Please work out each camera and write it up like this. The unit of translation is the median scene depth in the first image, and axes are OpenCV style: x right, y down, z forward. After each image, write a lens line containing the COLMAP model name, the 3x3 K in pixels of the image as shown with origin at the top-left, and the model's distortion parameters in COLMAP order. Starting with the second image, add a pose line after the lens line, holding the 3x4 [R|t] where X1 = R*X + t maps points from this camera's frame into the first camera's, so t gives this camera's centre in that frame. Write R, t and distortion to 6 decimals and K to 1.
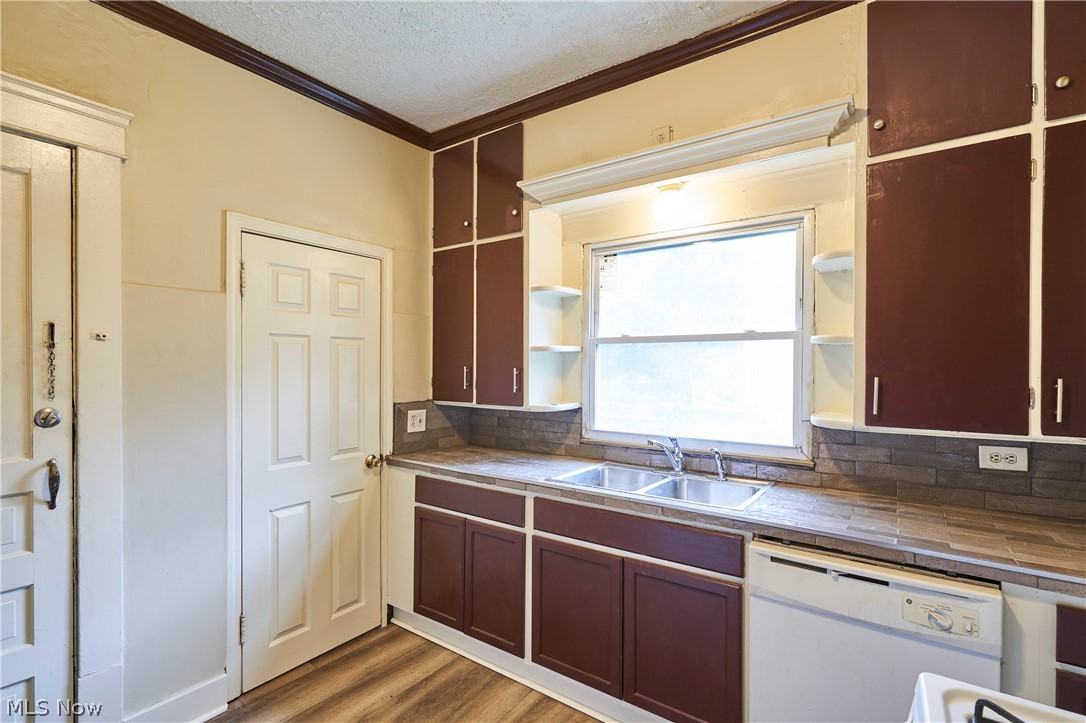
lens RADIAL K [[501.9, 0, 542.7], [0, 501.9, 364.7], [0, 0, 1]] dist [-0.004546, 0.002525]
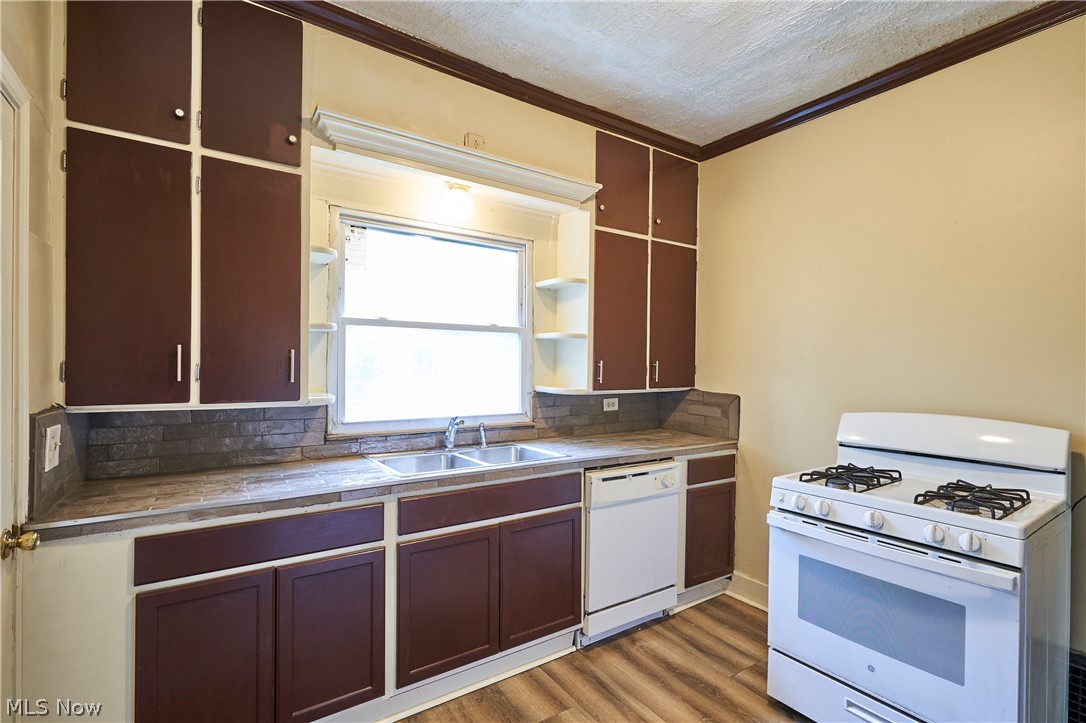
lens RADIAL K [[501.9, 0, 541.2], [0, 501.9, 365.0], [0, 0, 1]] dist [-0.004546, 0.002525]
pose [[0.349212, -0.001238, 0.937043, -0.734234], [-0.012588, 0.999903, 0.006013, 0.024792], [-0.936959, -0.013895, 0.349163, 0.467485]]
